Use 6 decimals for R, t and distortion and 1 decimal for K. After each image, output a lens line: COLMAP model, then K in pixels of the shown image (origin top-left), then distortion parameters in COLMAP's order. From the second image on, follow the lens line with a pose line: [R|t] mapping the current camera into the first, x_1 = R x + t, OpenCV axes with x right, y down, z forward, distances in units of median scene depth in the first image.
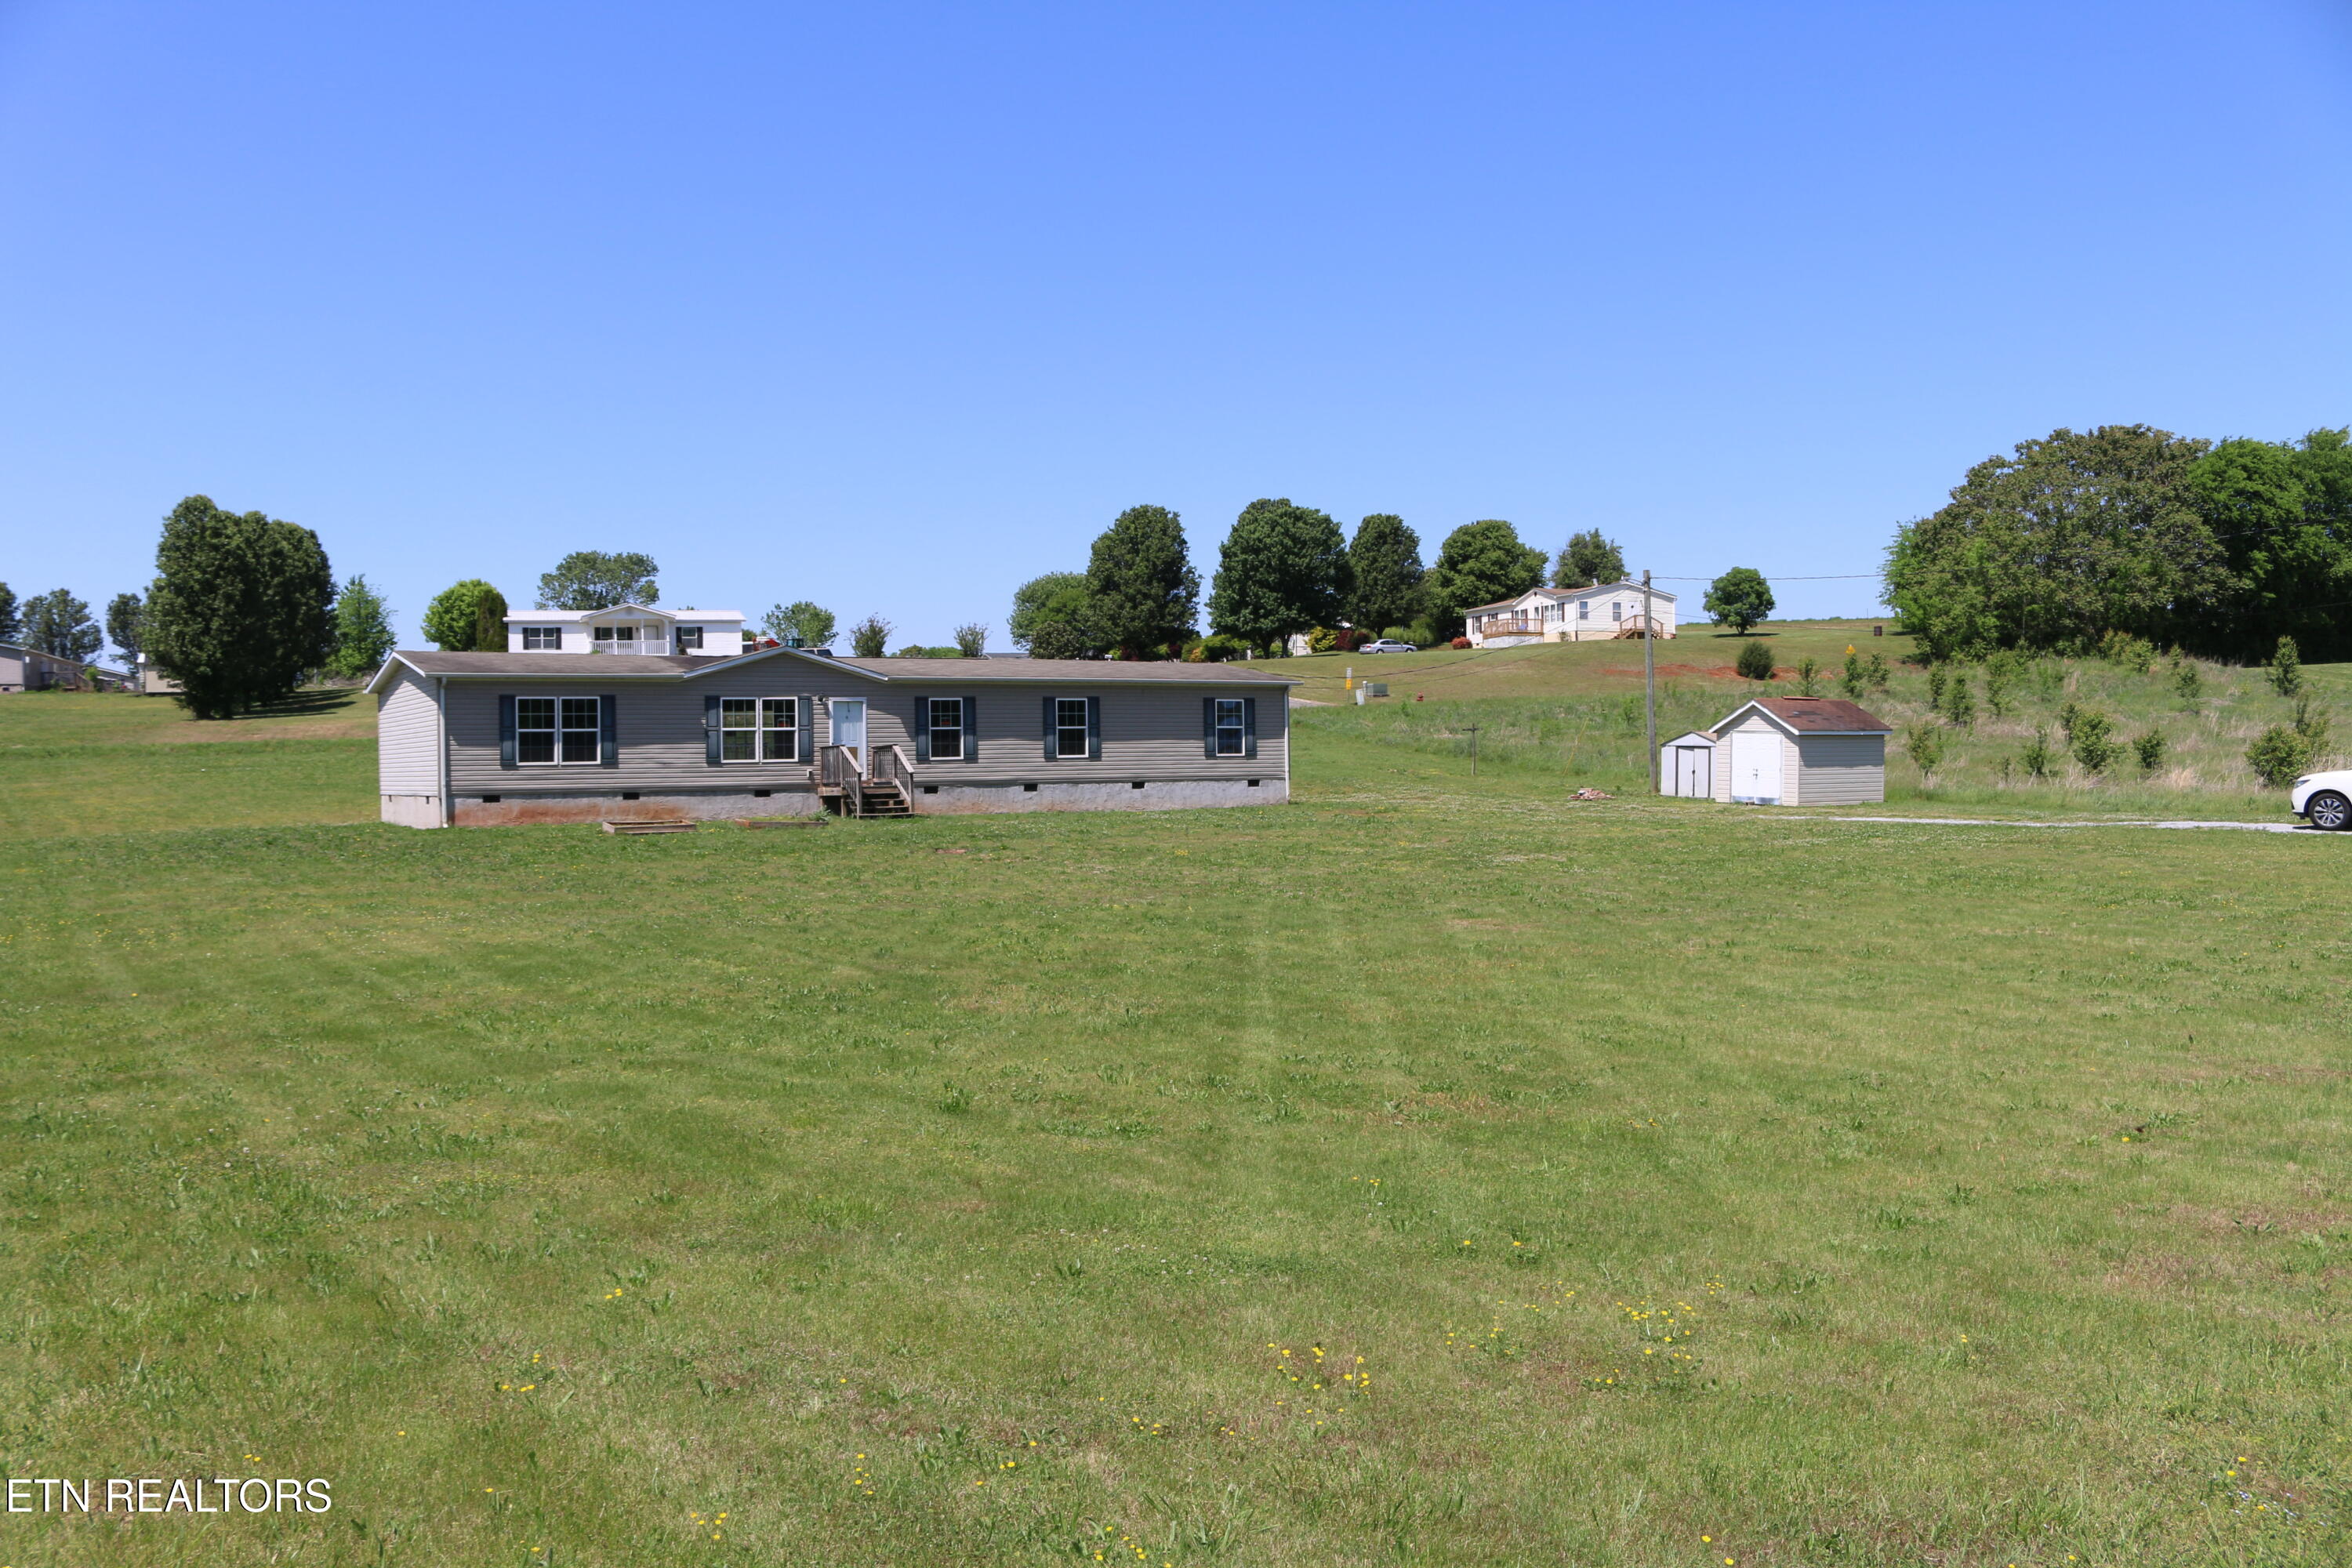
lens RADIAL K [[1933.6, 0, 1165.1], [0, 1933.6, 776.1], [0, 0, 1]] dist [-0.155883, 0.127008]
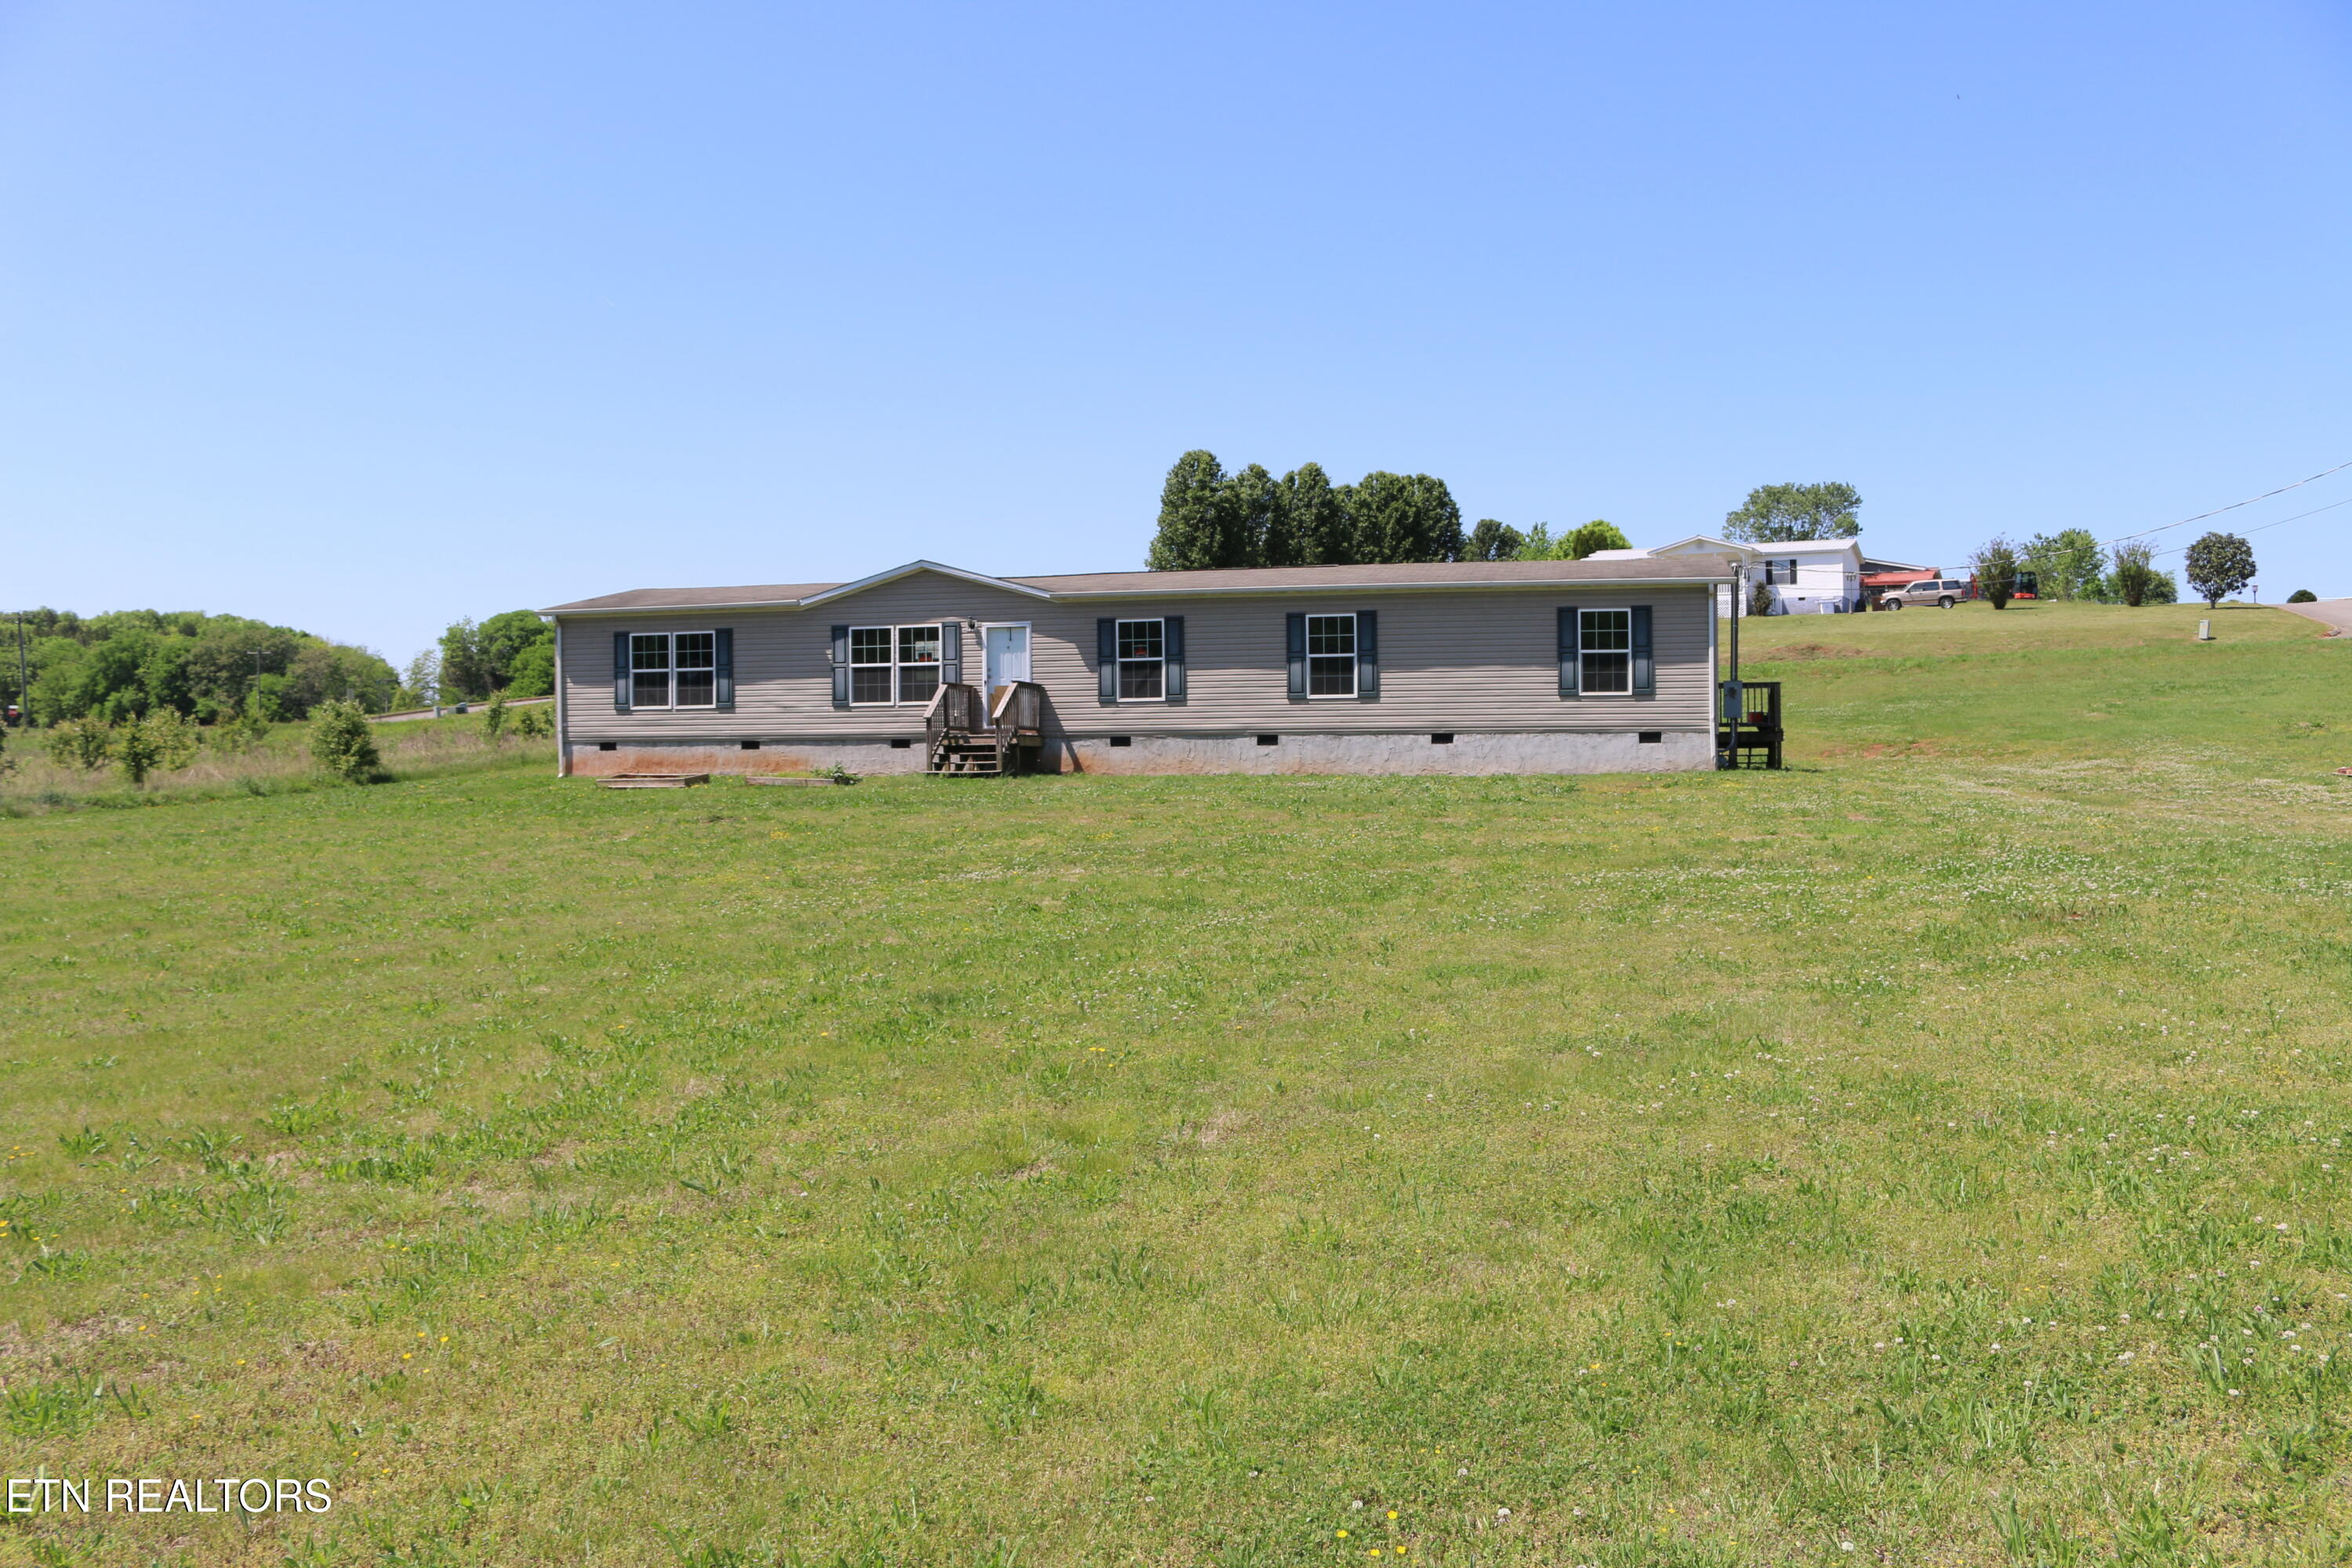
lens RADIAL K [[1933.6, 0, 1165.1], [0, 1933.6, 776.1], [0, 0, 1]] dist [-0.155883, 0.127008]
pose [[0.706107, 0.030838, -0.707433, 0.424618], [-0.001291, 0.999106, 0.042264, -0.011371], [0.708104, -0.028930, 0.705515, 0.483294]]
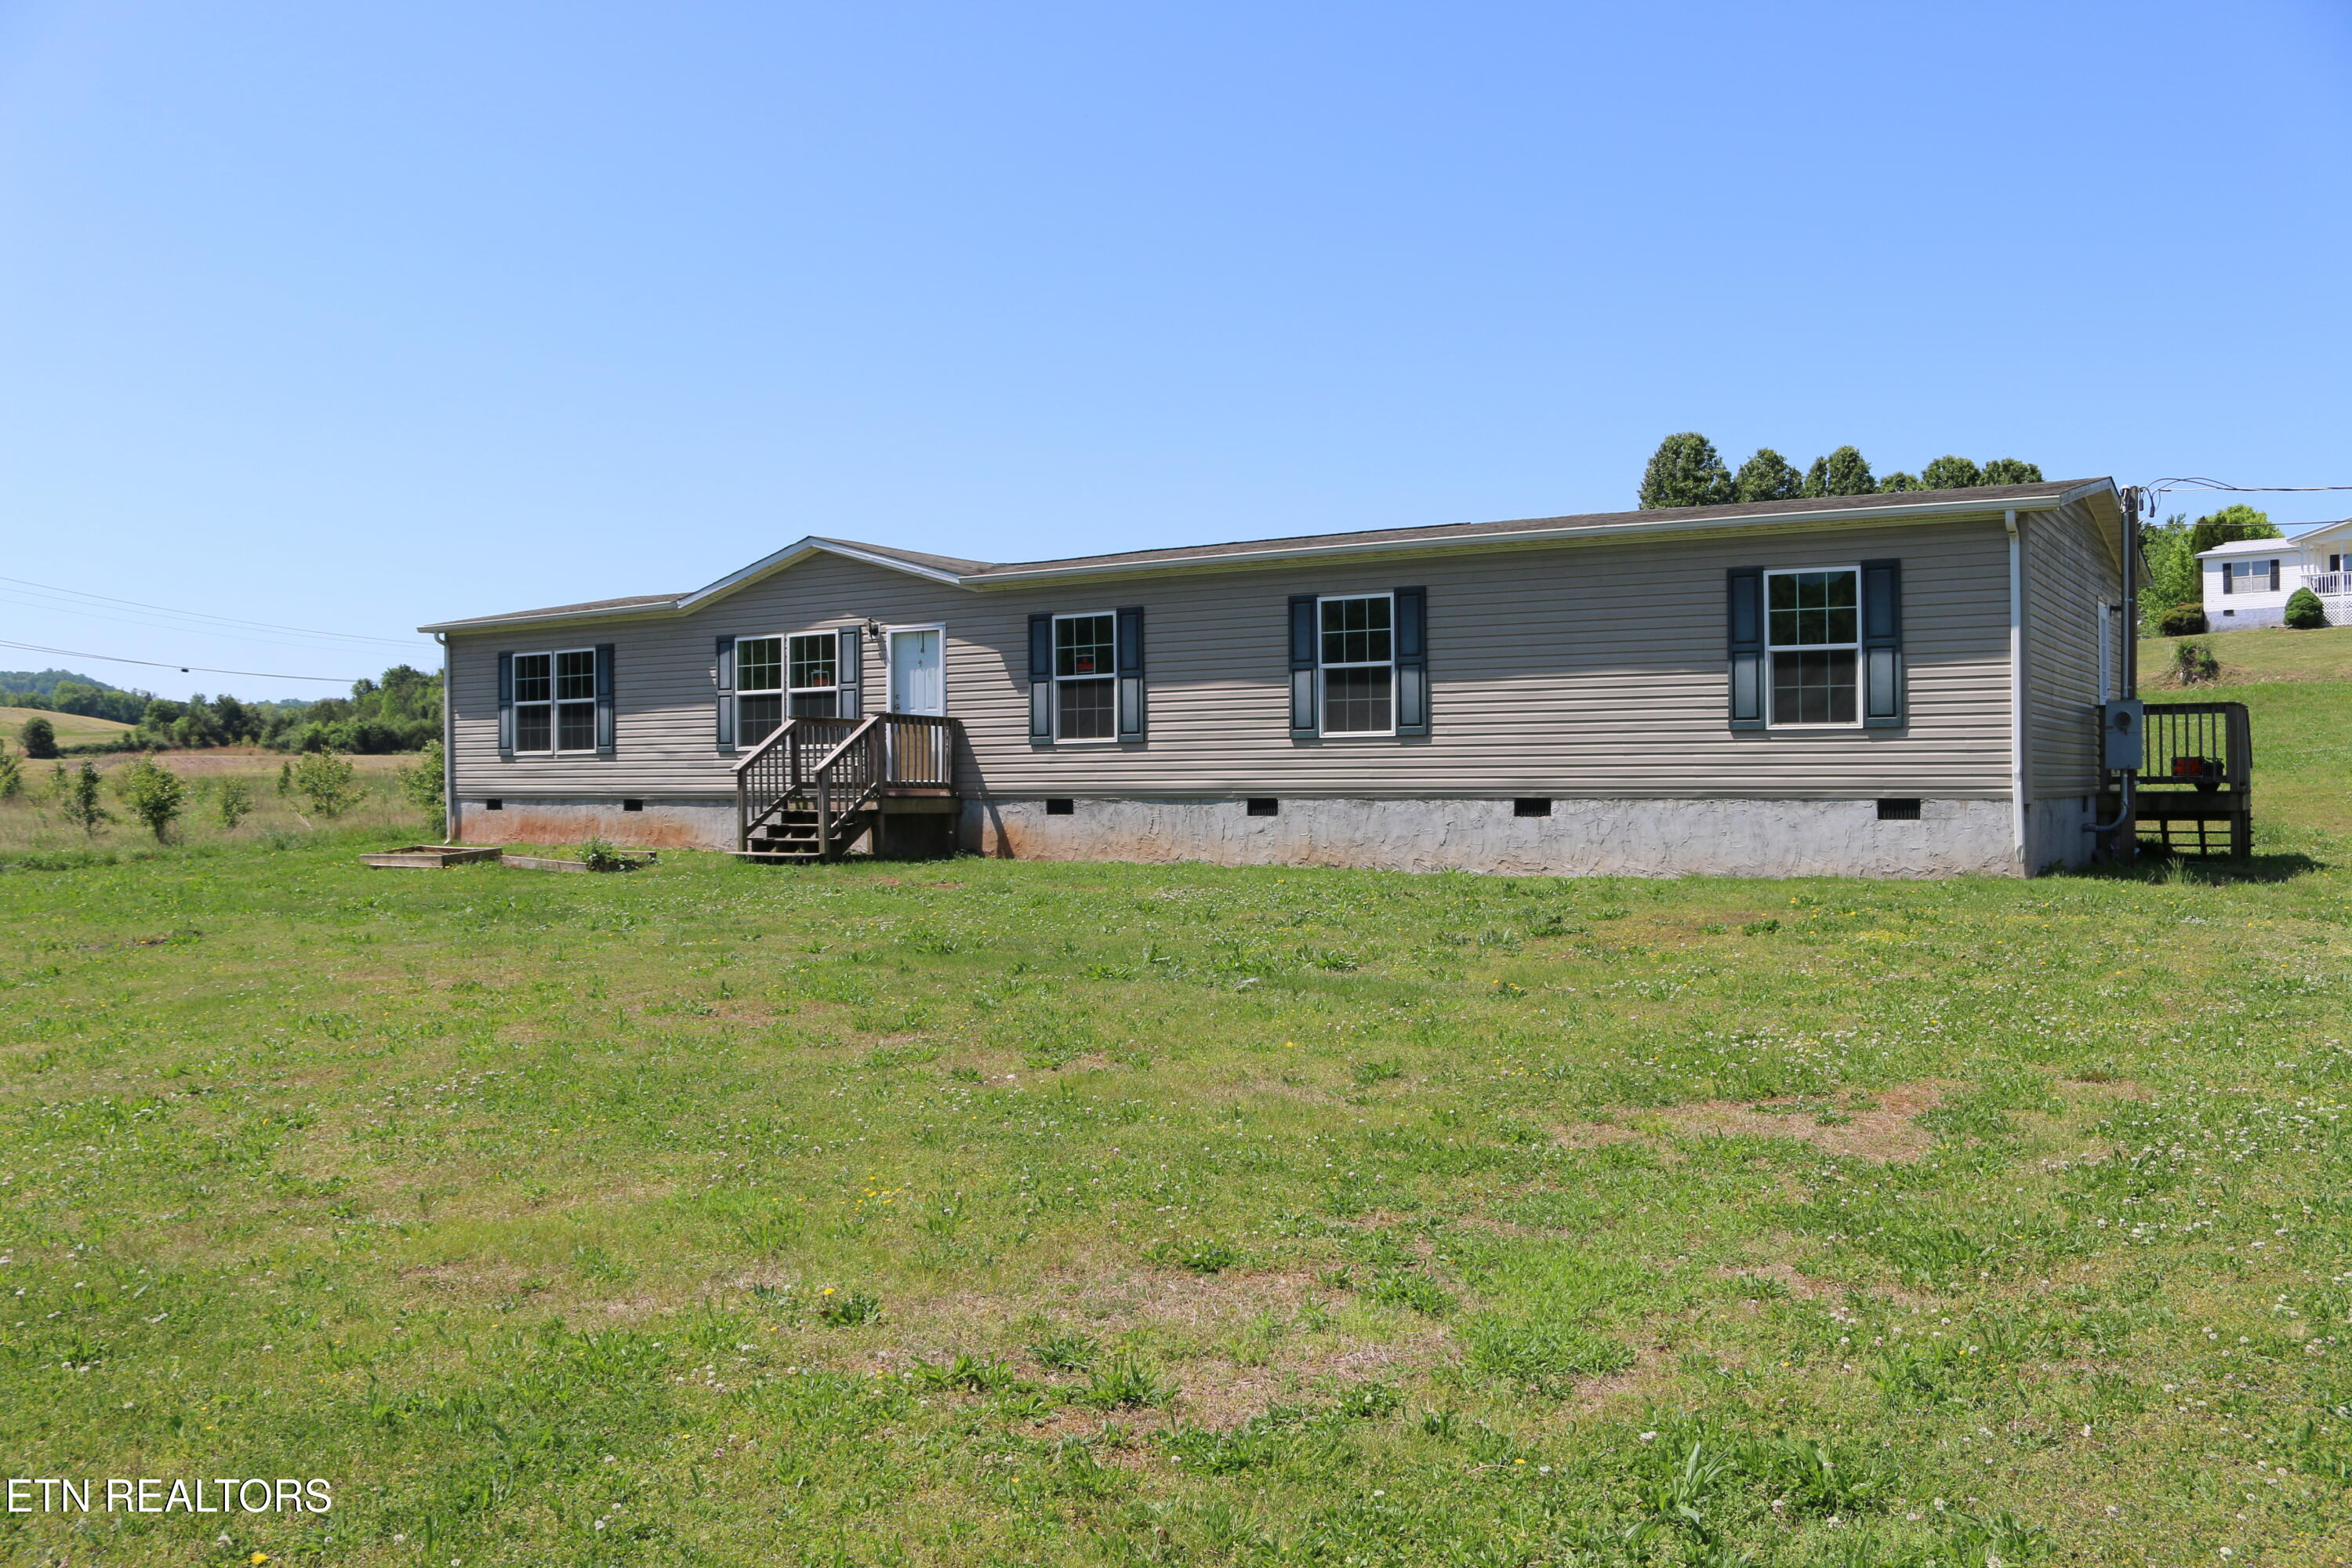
lens RADIAL K [[1933.6, 0, 1165.1], [0, 1933.6, 776.1], [0, 0, 1]] dist [-0.155883, 0.127008]
pose [[0.425862, 0.019817, -0.904571, 0.322937], [0.005180, 0.999690, 0.024339, -0.012063], [0.904774, -0.015051, 0.425627, 0.823128]]
